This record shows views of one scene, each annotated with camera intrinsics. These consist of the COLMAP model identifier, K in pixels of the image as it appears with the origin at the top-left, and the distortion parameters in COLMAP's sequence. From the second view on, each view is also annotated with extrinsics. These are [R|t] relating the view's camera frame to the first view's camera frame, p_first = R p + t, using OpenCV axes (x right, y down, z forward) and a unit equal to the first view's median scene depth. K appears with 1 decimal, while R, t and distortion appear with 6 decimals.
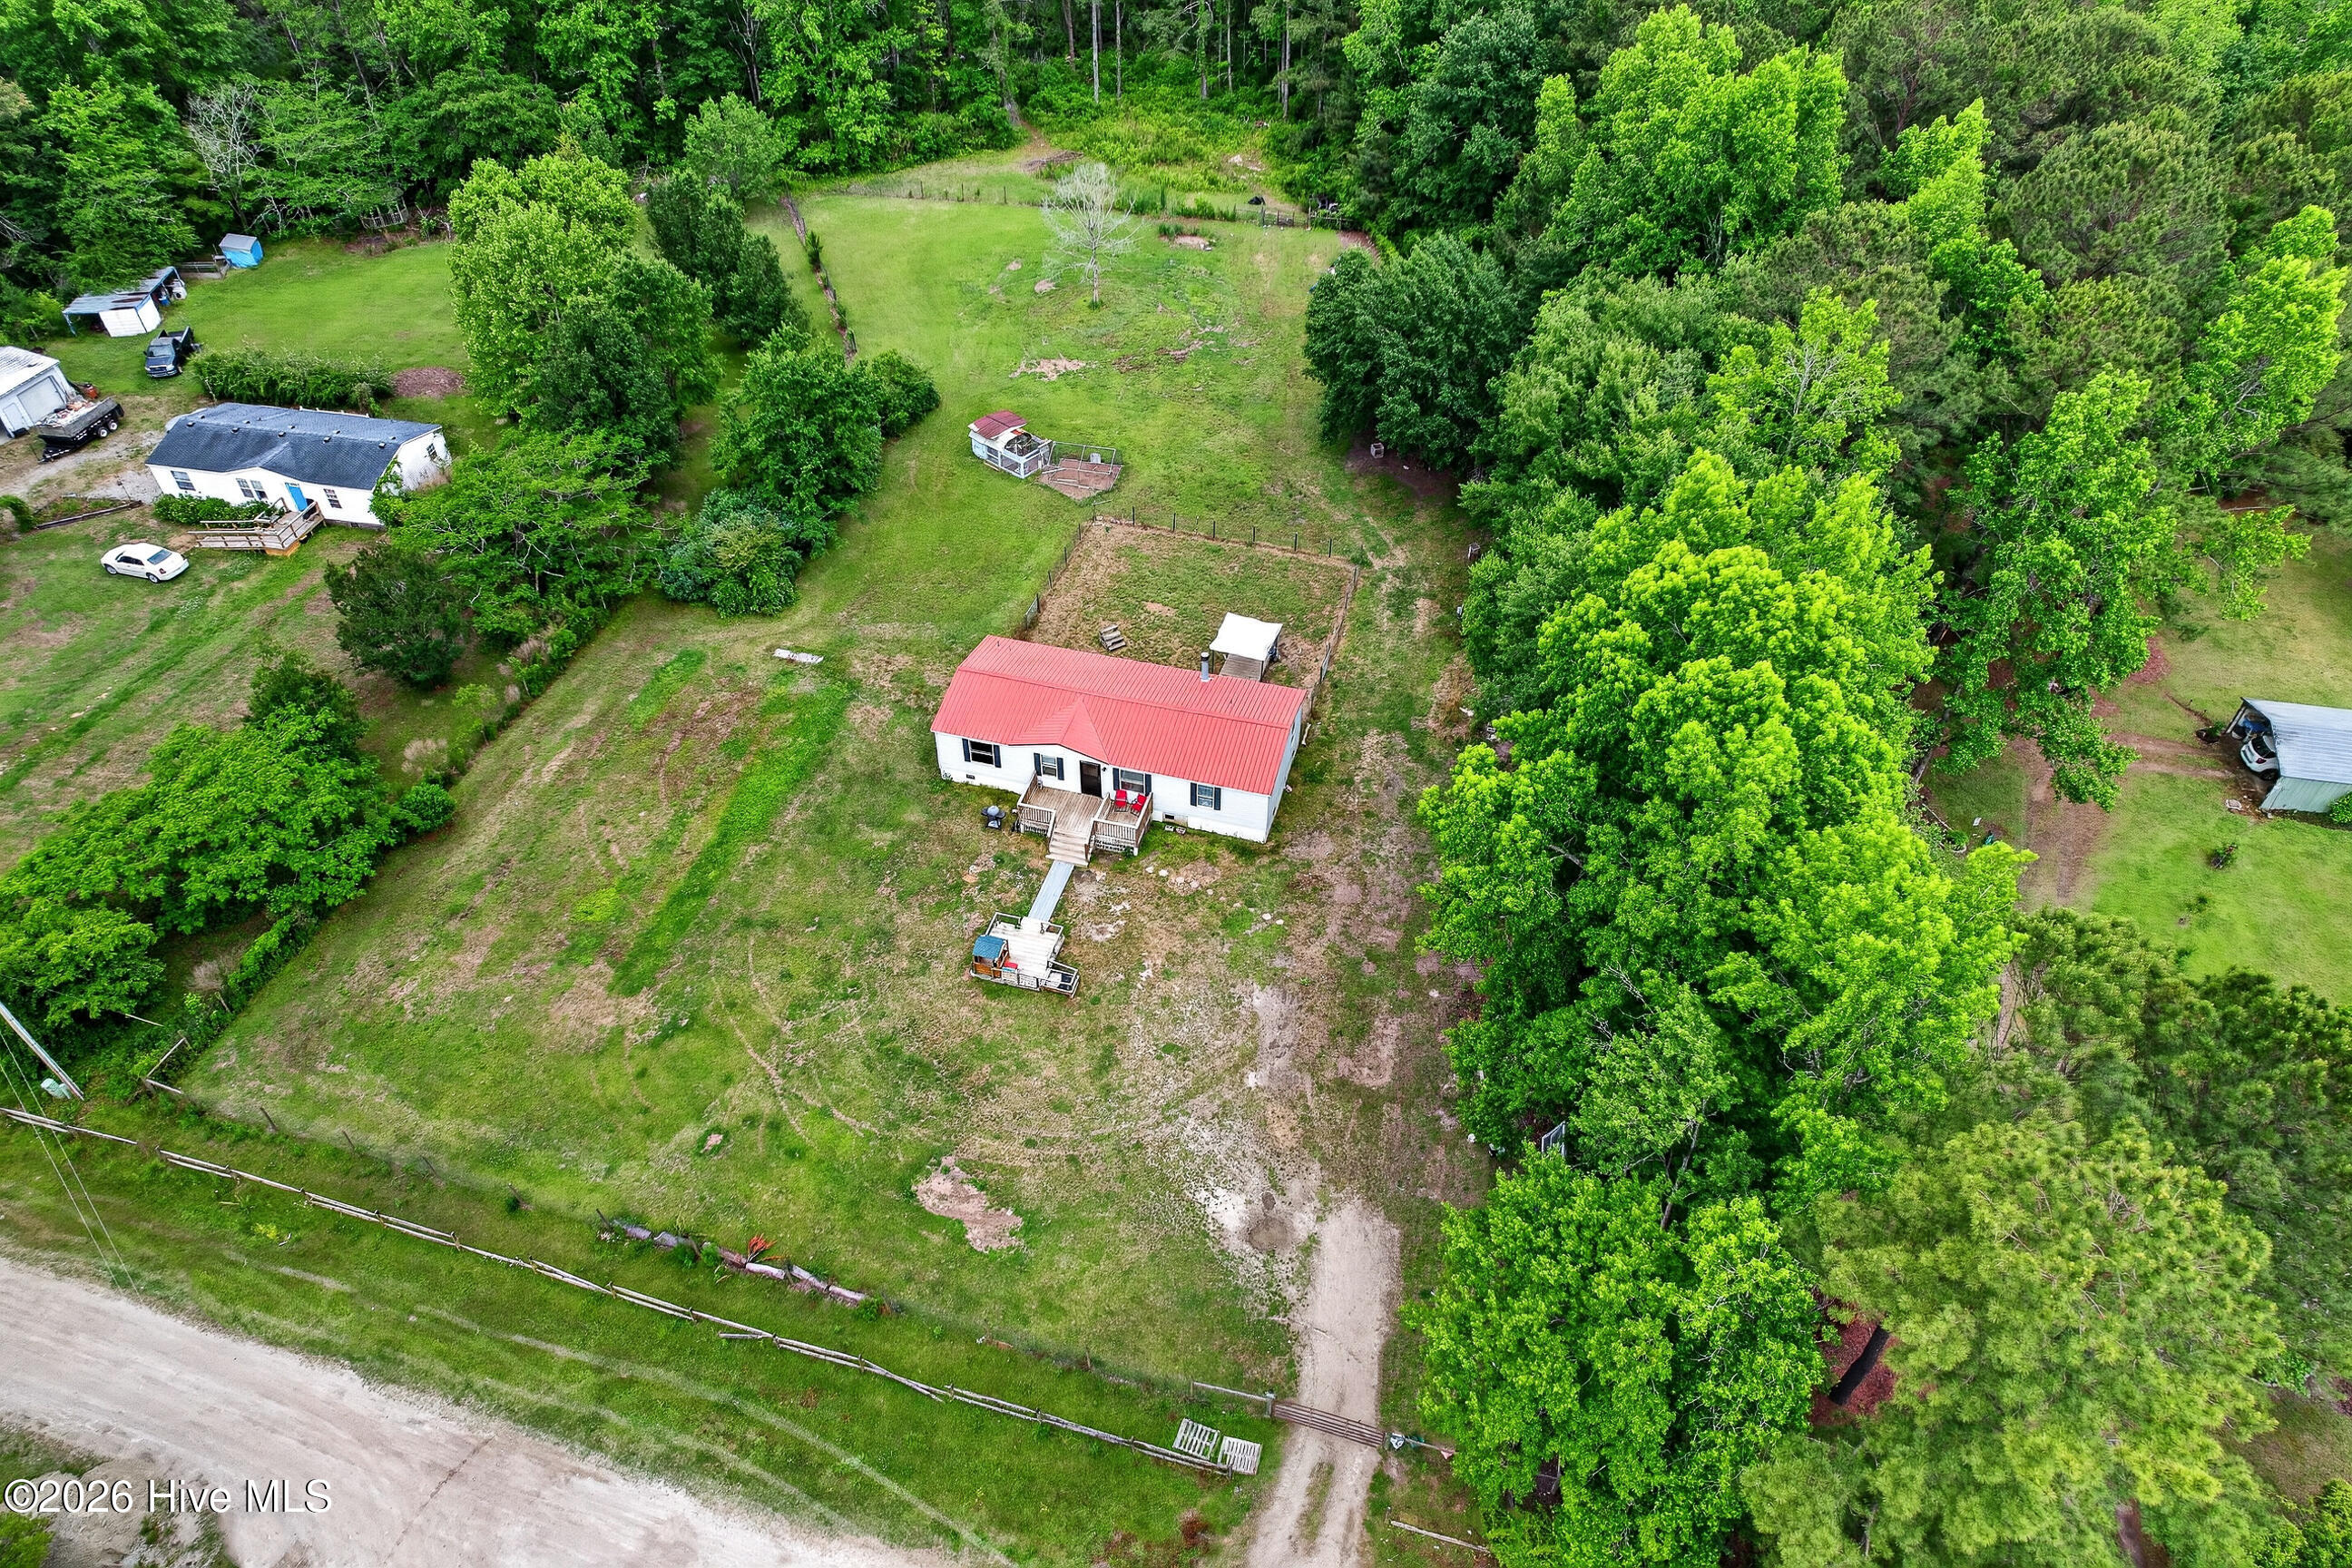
lens RADIAL K [[1505.0, 0, 1176.0], [0, 1505.0, 784.0], [0, 0, 1]] dist [-0.058842, 0.053887]
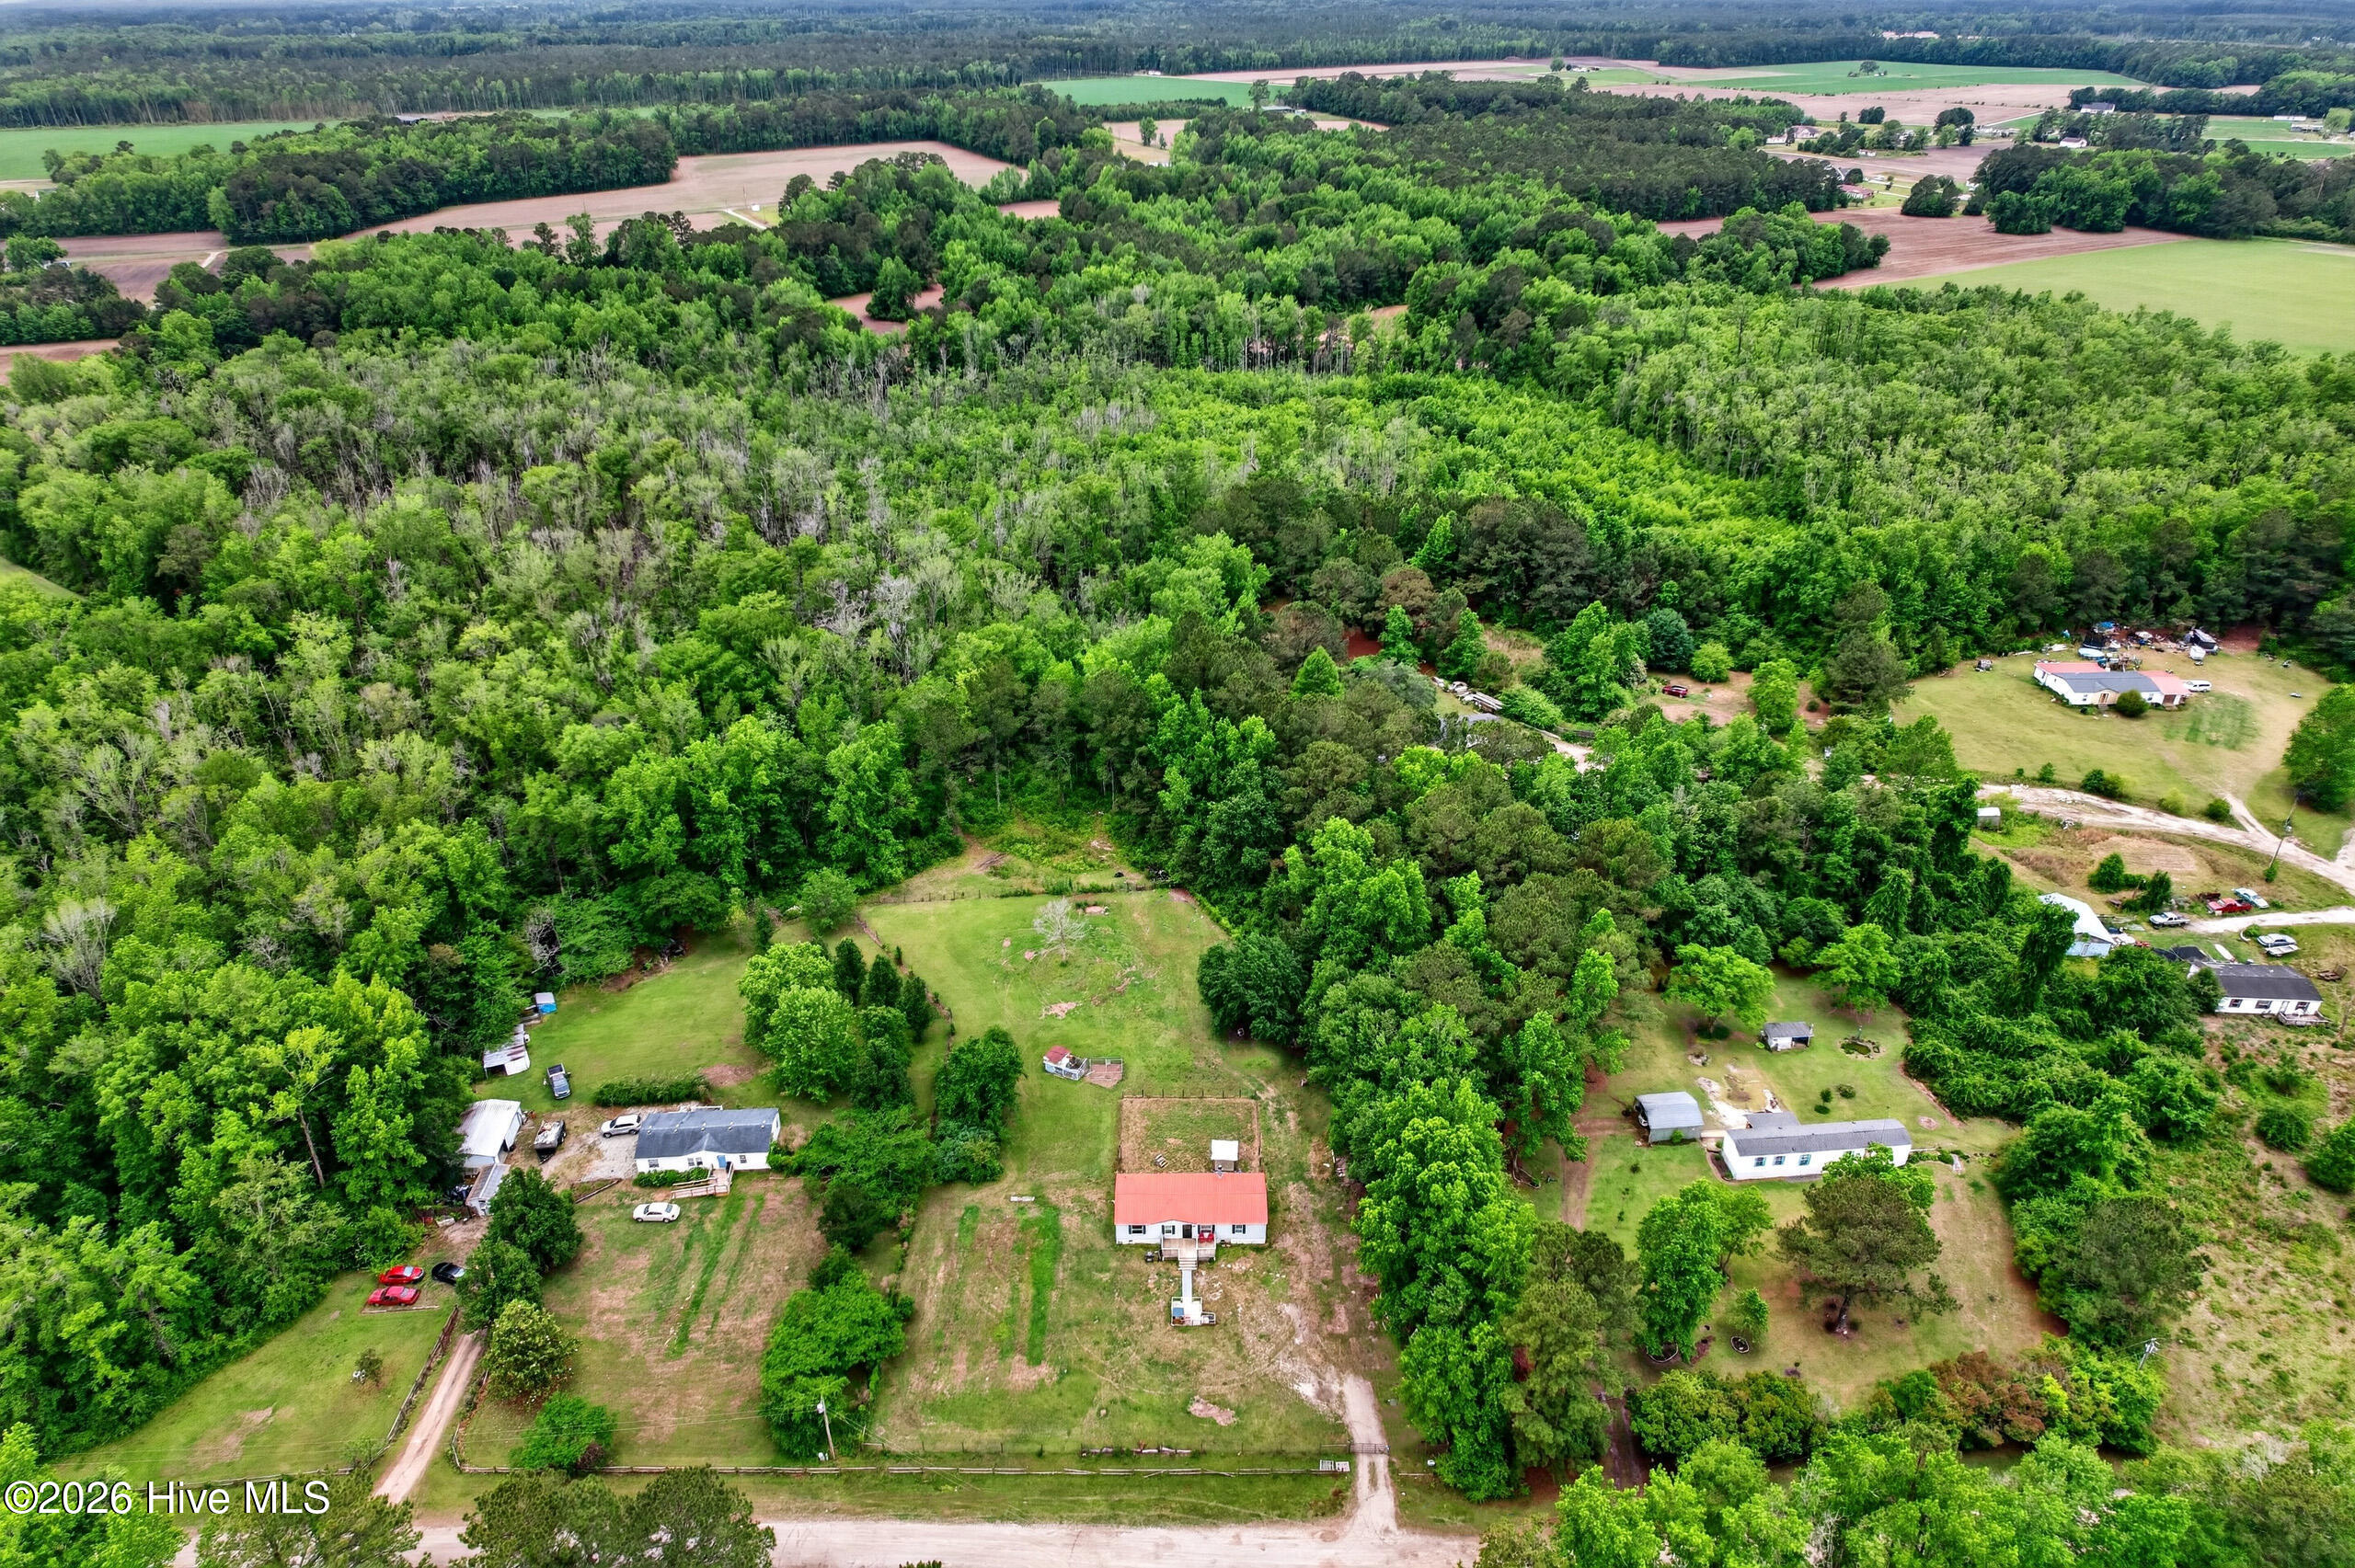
lens RADIAL K [[1506.7, 0, 1177.5], [0, 1506.7, 784.0], [0, 0, 1]] dist [-0.058842, 0.053887]
pose [[0.961874, -0.136592, 0.236939, -0.527999], [0.188129, 0.959273, -0.210721, -0.181944], [-0.198507, 0.247262, 0.948397, -1.368389]]
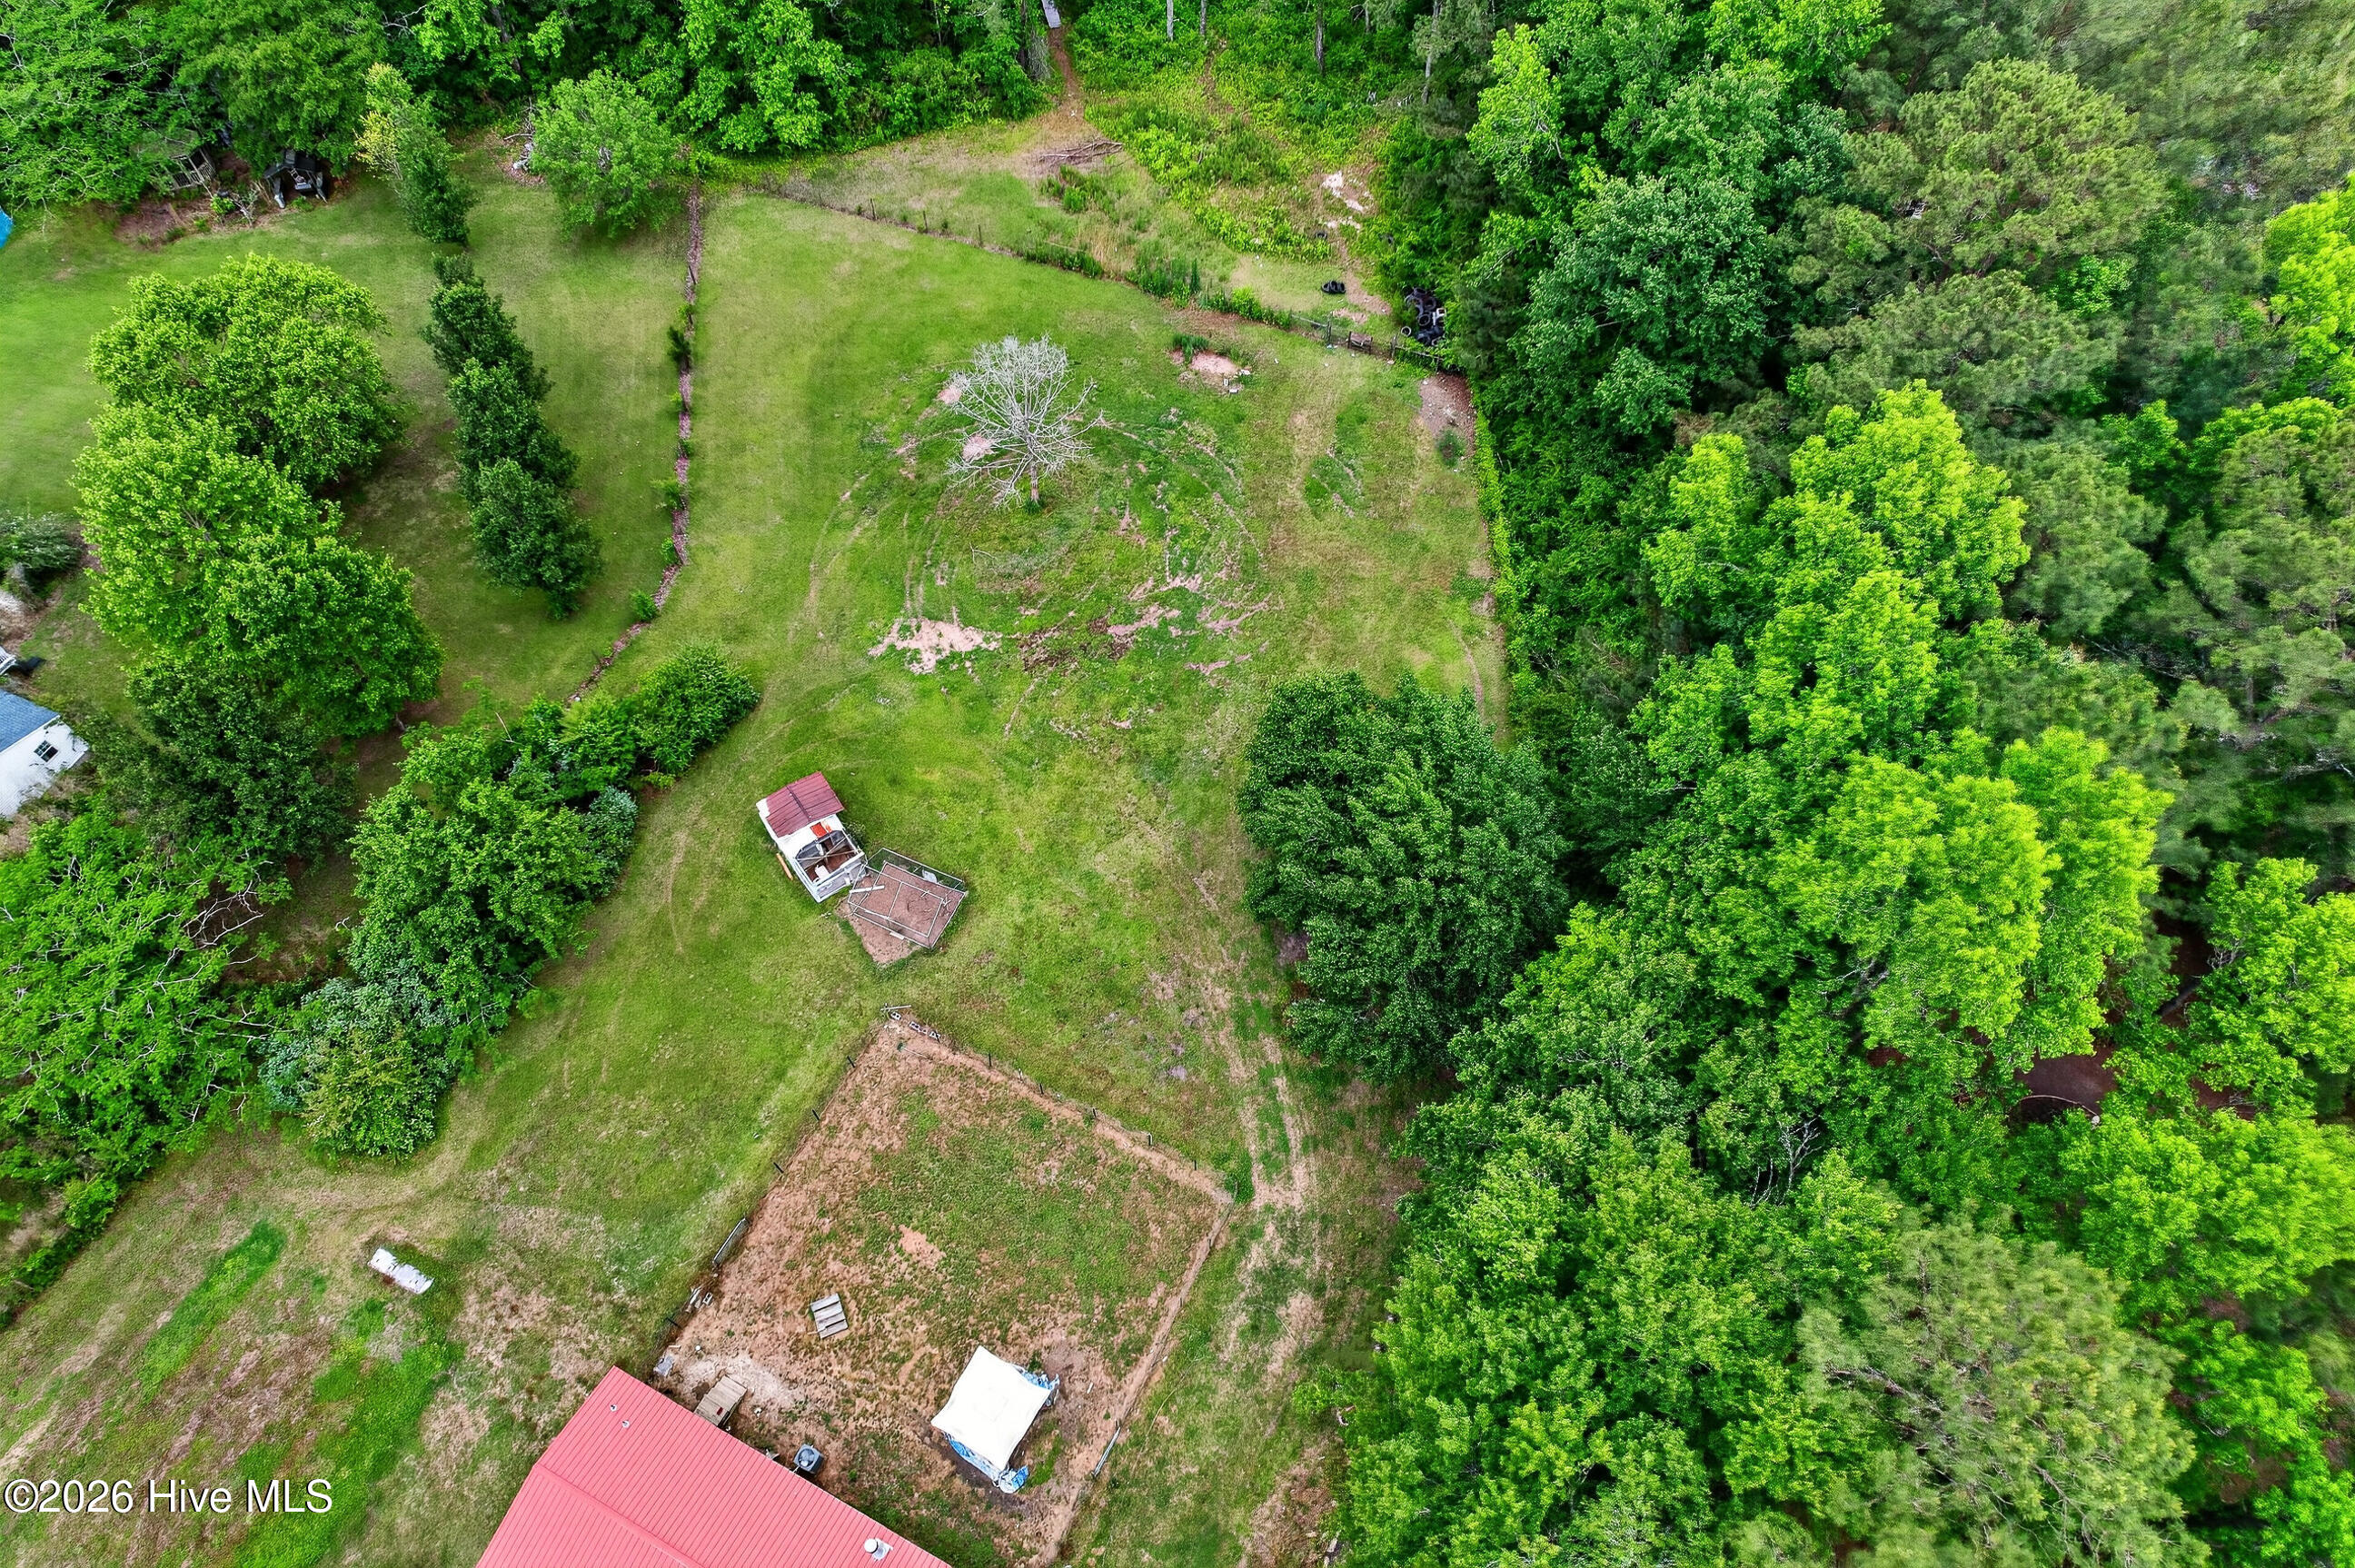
lens RADIAL K [[1506.9, 0, 1177.5], [0, 1506.9, 784.0], [0, 0, 1]] dist [-0.058842, 0.053887]
pose [[0.980129, 0.165545, -0.109277, 0.175012], [-0.131829, 0.955265, 0.264743, -0.623200], [0.148215, -0.245077, 0.958107, 0.486653]]
